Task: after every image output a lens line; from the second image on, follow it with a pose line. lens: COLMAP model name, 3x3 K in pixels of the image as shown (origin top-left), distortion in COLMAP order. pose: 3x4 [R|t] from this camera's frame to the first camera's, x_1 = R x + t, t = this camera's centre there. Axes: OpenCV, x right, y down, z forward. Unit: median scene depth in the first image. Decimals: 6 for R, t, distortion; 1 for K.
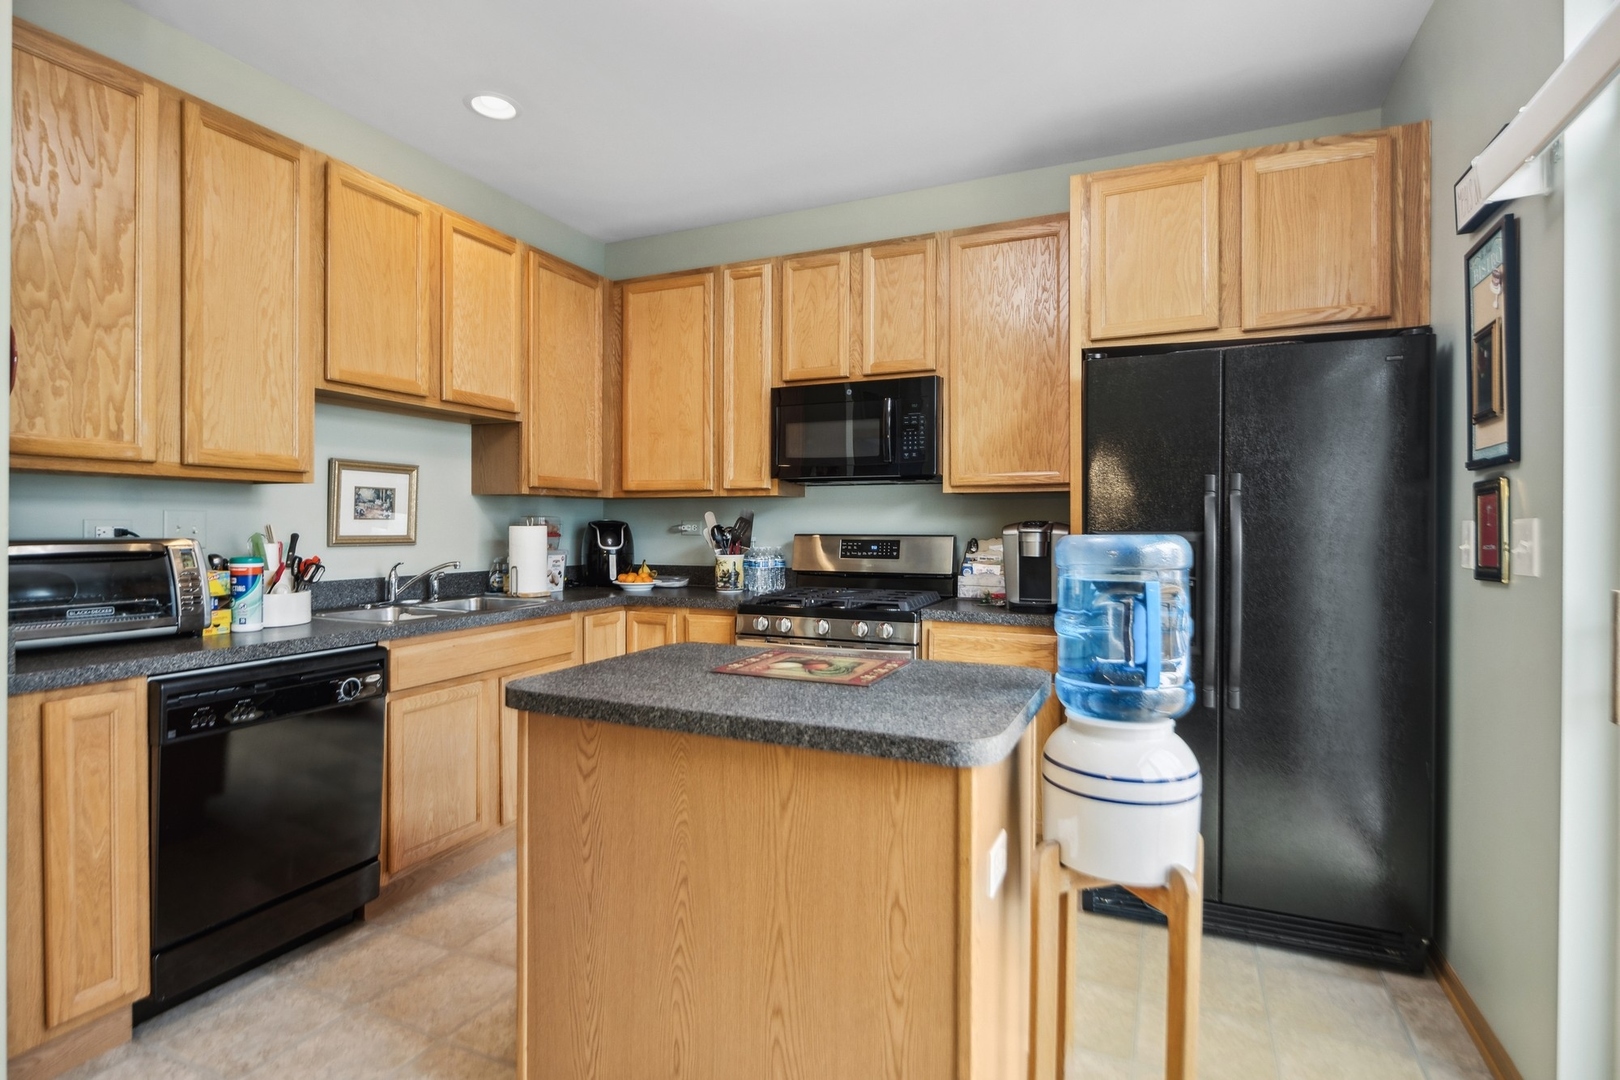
lens RADIAL K [[797.5, 0, 808.7], [0, 797.5, 531.7], [0, 0, 1]] dist [-0.002241, -0.000663]
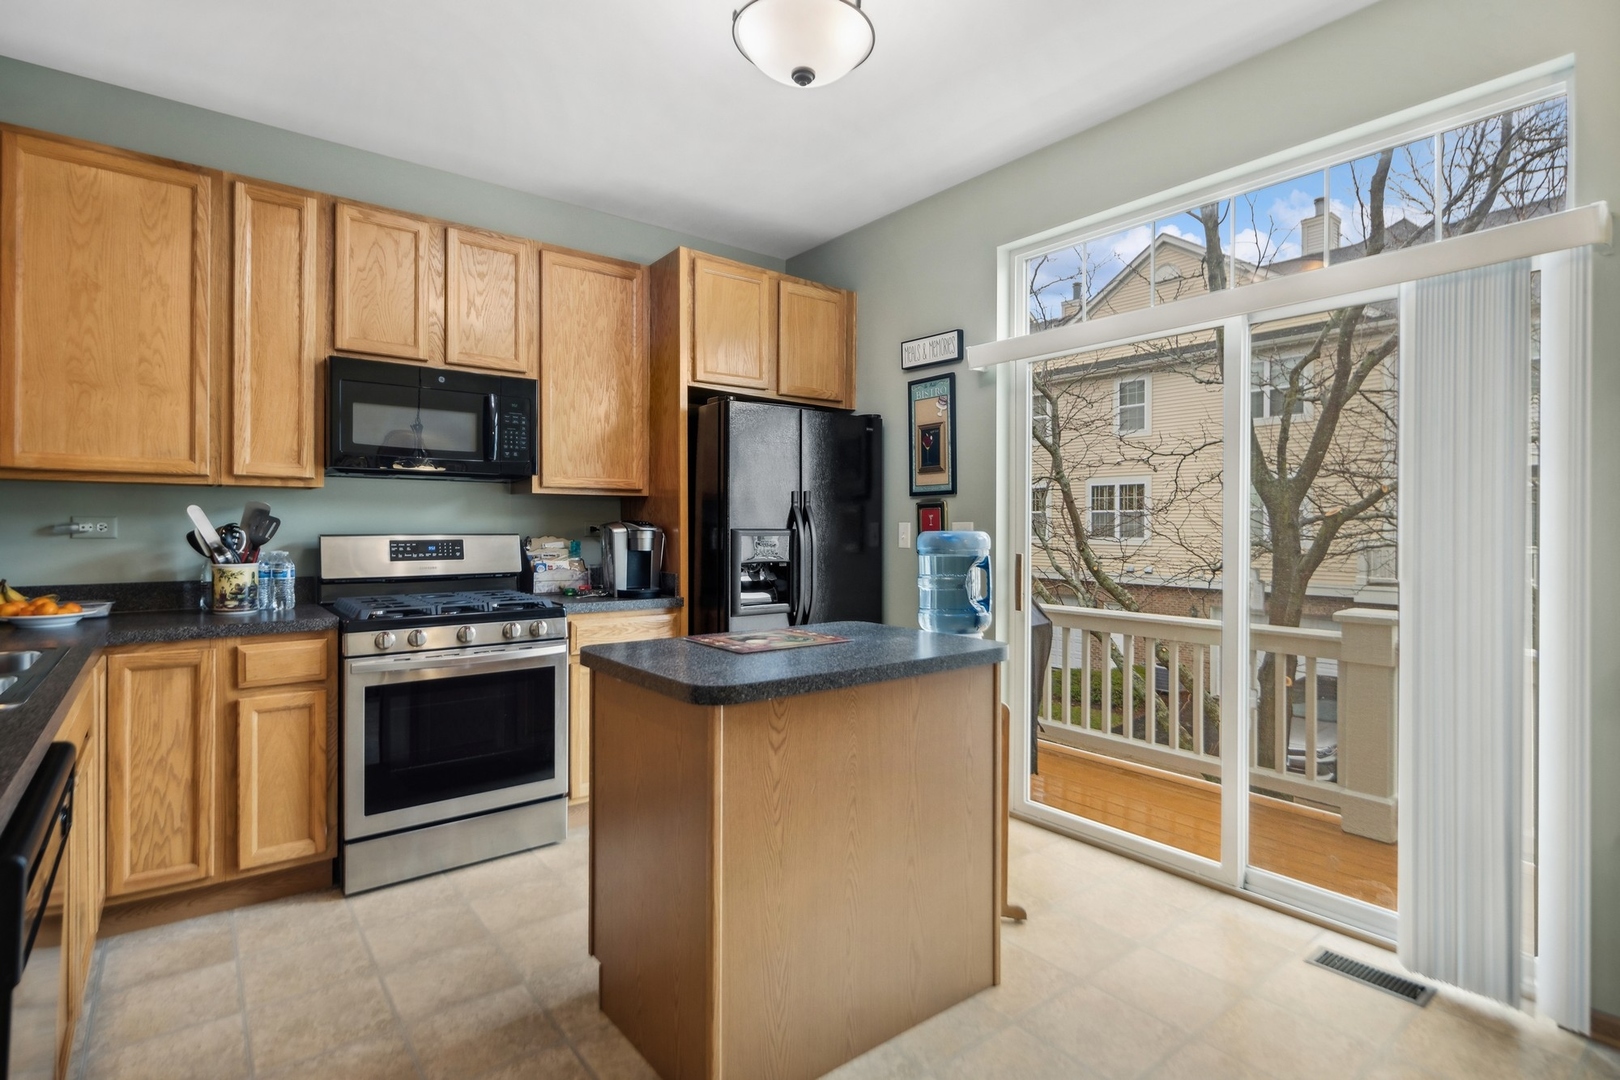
lens RADIAL K [[797.5, 0, 809.8], [0, 797.5, 530.5], [0, 0, 1]] dist [-0.002241, -0.000663]
pose [[0.457822, -0.007413, 0.889013, -0.563371], [0.005190, 0.999970, 0.005665, -0.003918], [-0.889029, 0.002020, 0.457846, 0.197720]]
